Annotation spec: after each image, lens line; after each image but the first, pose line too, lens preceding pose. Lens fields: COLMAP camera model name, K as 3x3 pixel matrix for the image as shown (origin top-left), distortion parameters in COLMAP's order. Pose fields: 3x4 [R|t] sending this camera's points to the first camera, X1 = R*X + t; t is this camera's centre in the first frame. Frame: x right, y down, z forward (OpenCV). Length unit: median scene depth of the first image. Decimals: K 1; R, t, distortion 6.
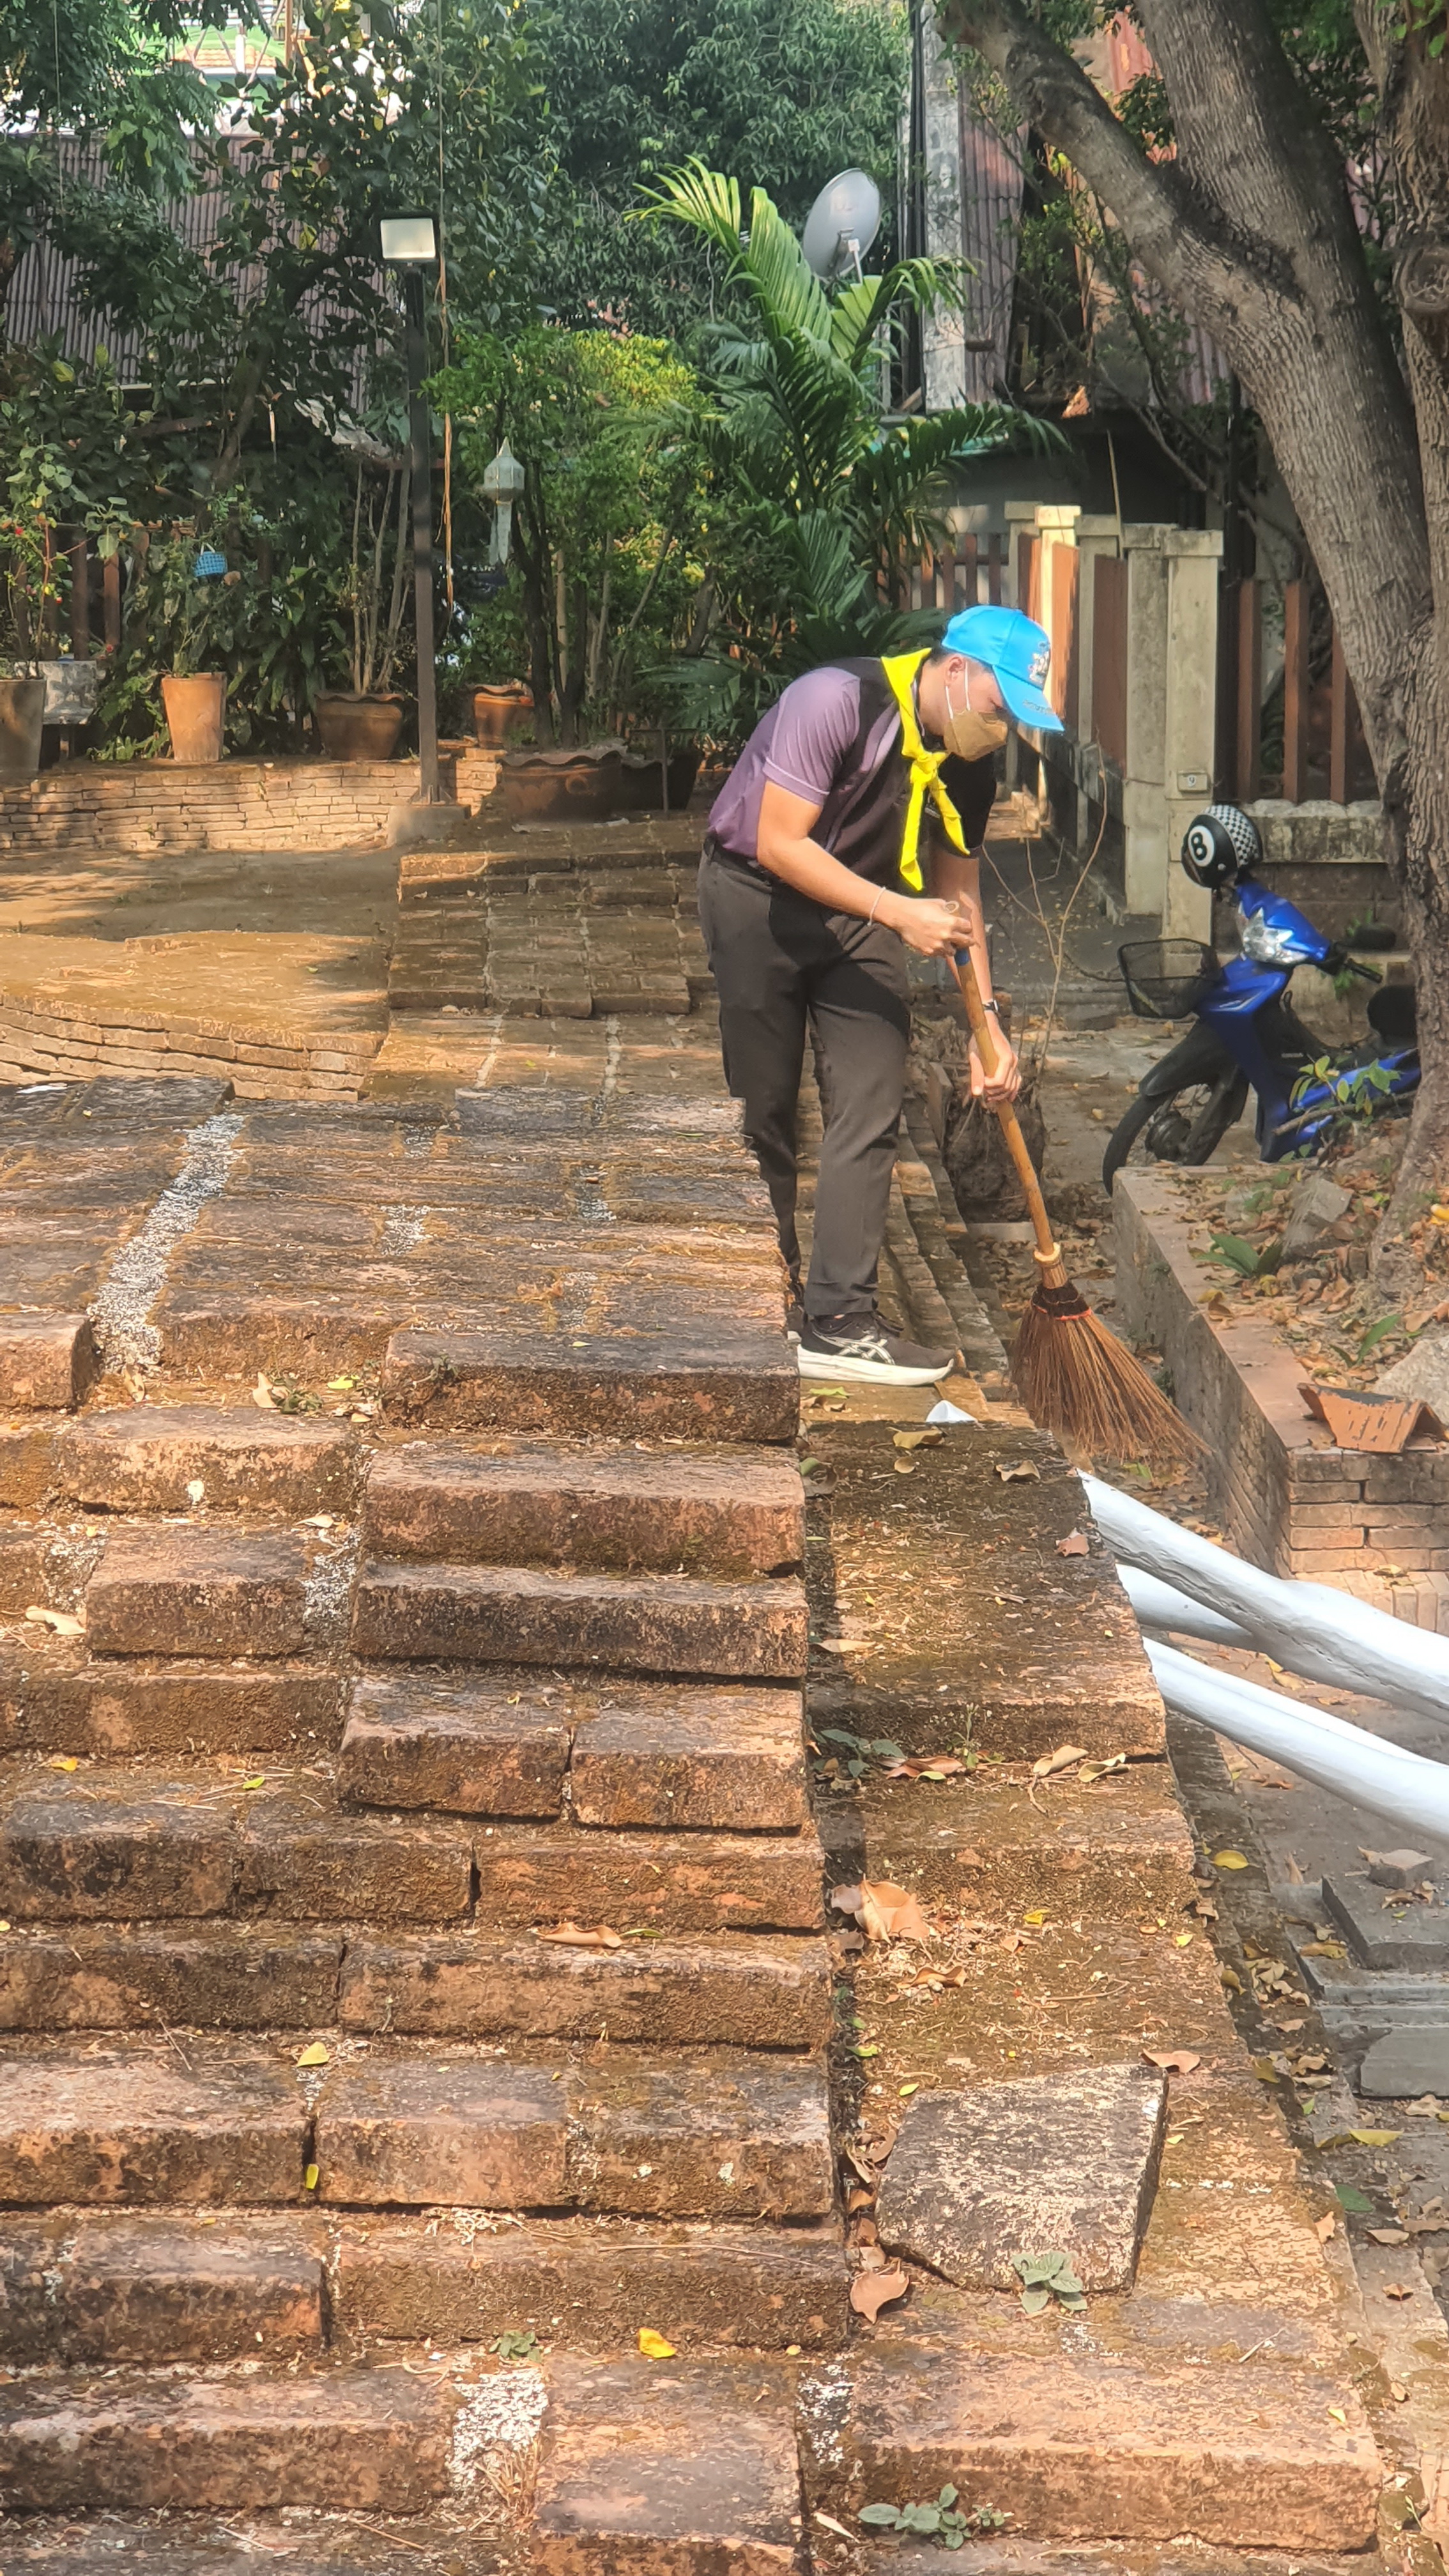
lens RADIAL K [[5185.8, 0, 778.5], [0, 5185.8, 1286.3], [0, 0, 1]] dist [-0.134256, 1.531818]
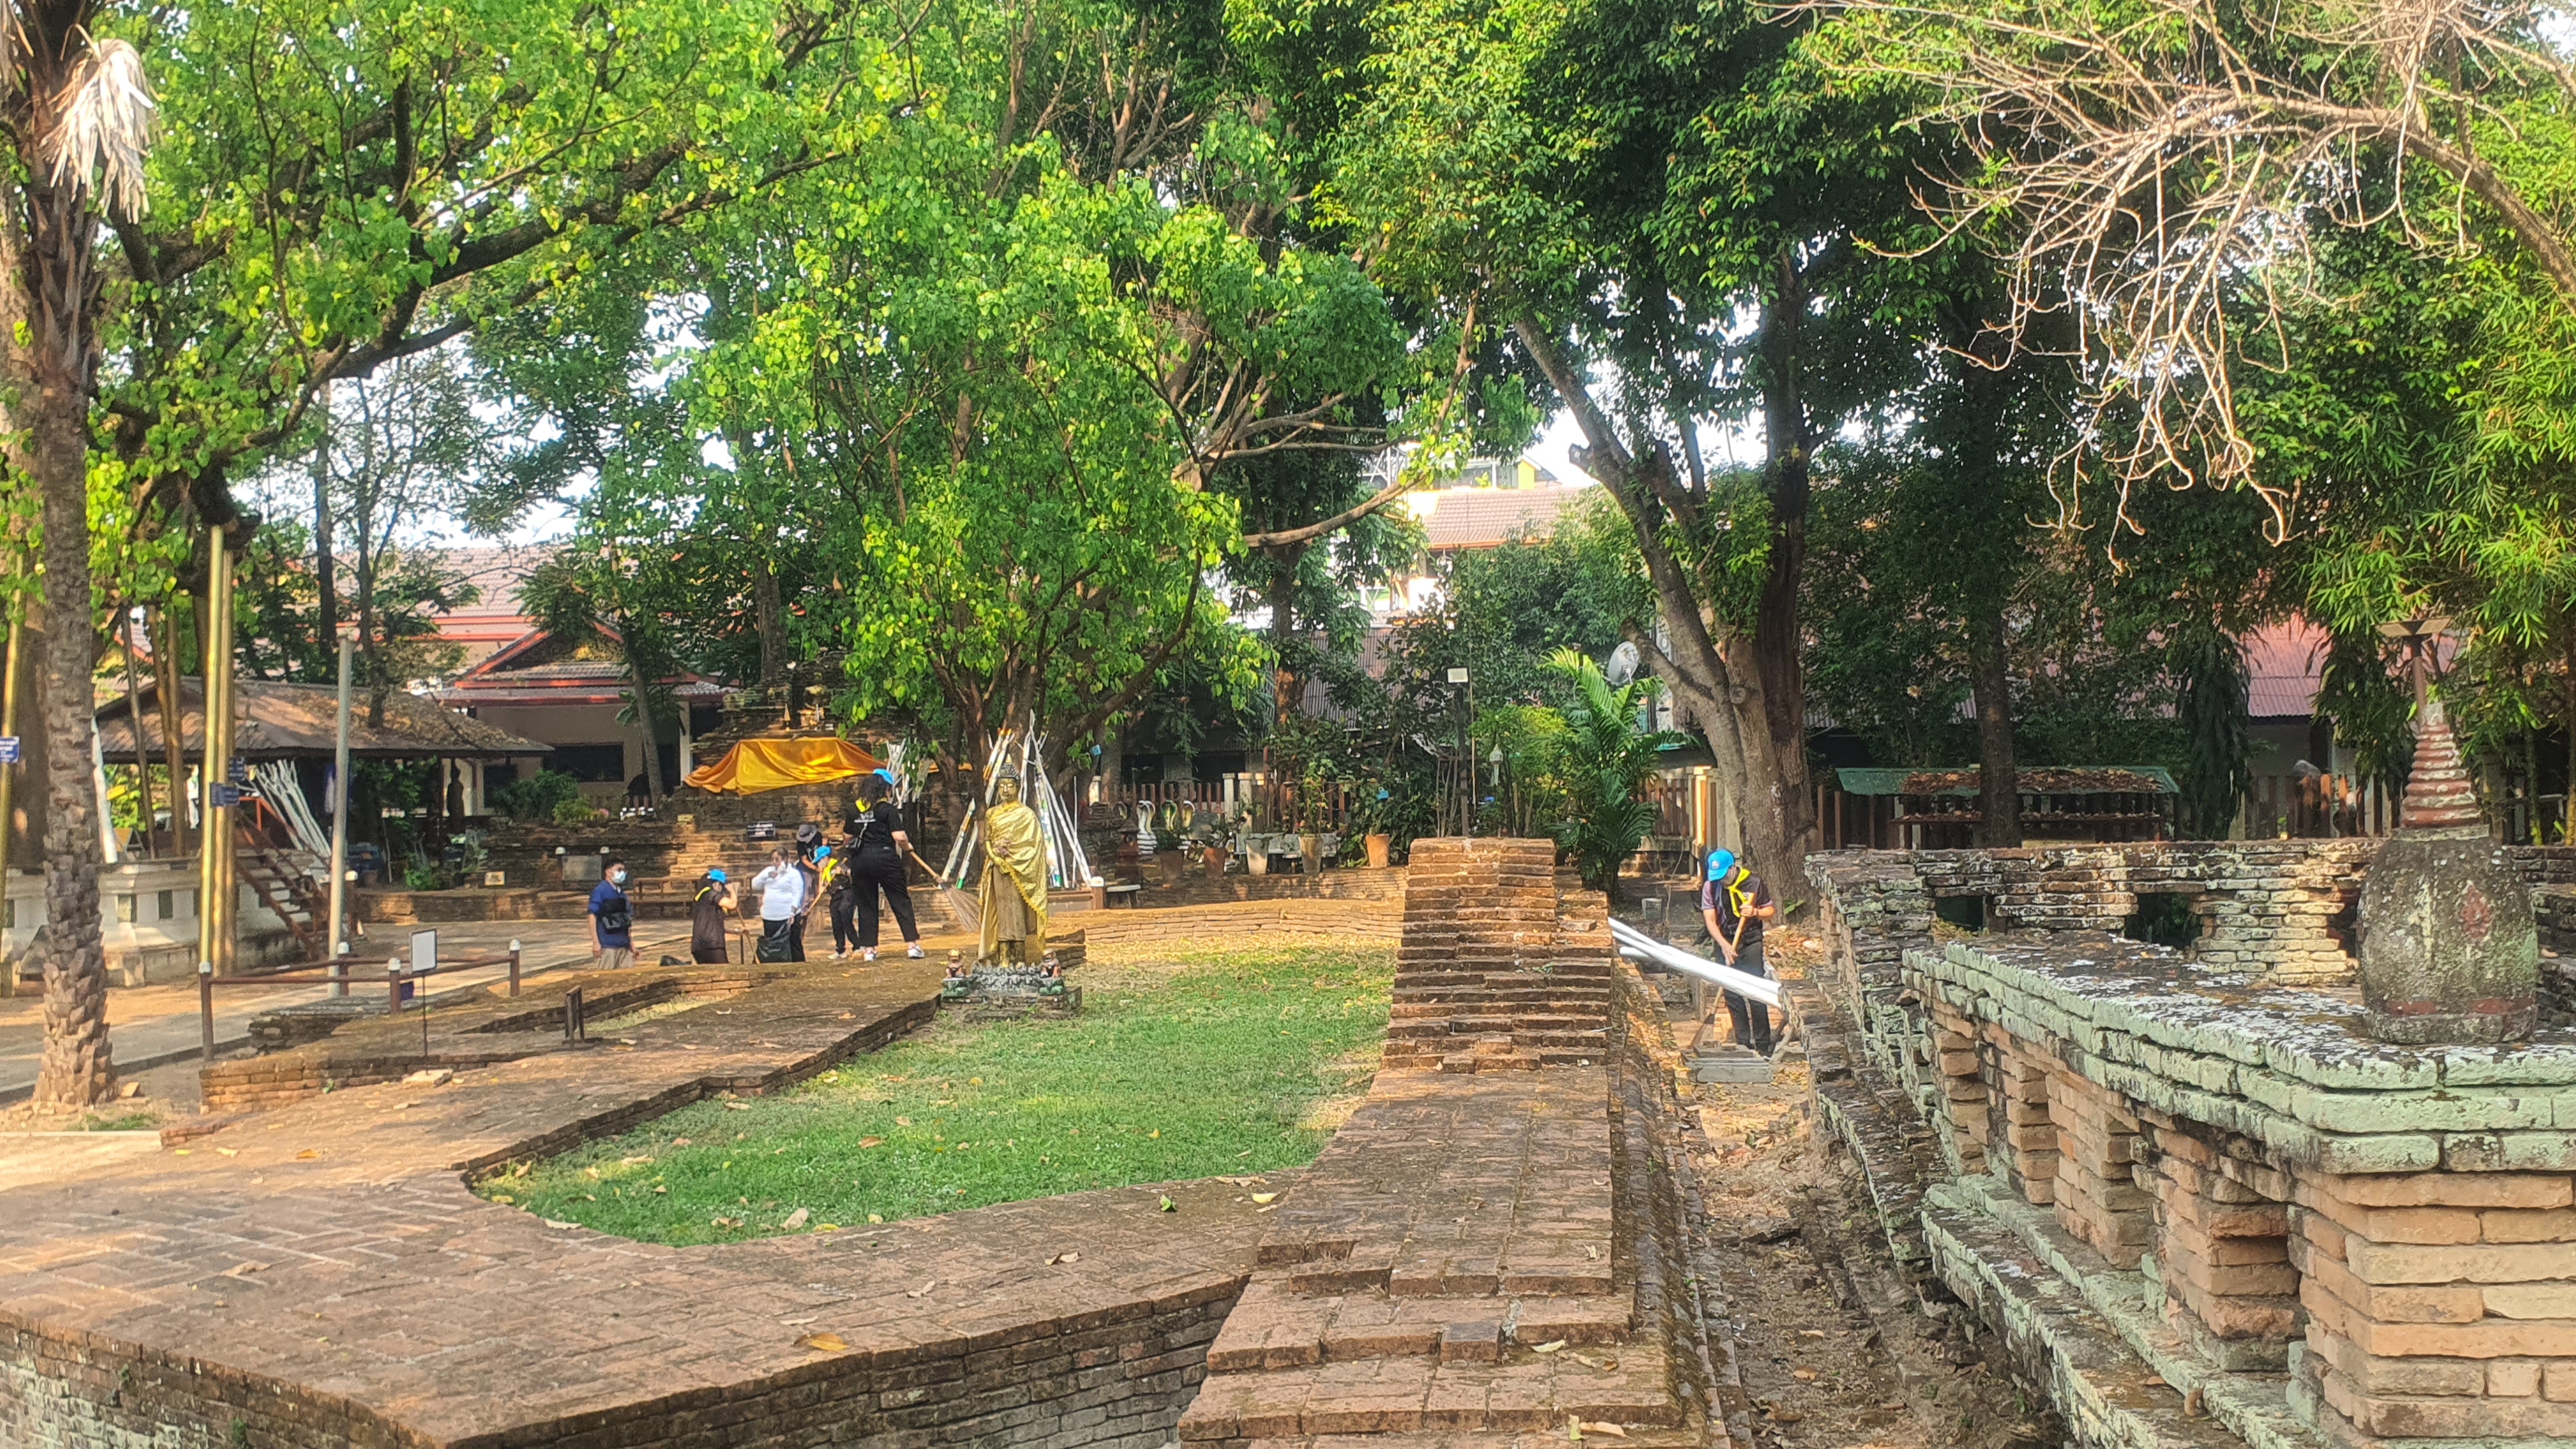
lens RADIAL K [[2509.5, 0, 1157.8], [0, 2509.5, 727.7], [0, 0, 1]] dist [0.089511, -0.000285]
pose [[0.983445, -0.020047, -0.180093, 0.011710], [-0.011244, 0.985196, -0.171065, 0.055487], [0.180856, 0.170258, 0.968661, -0.318592]]
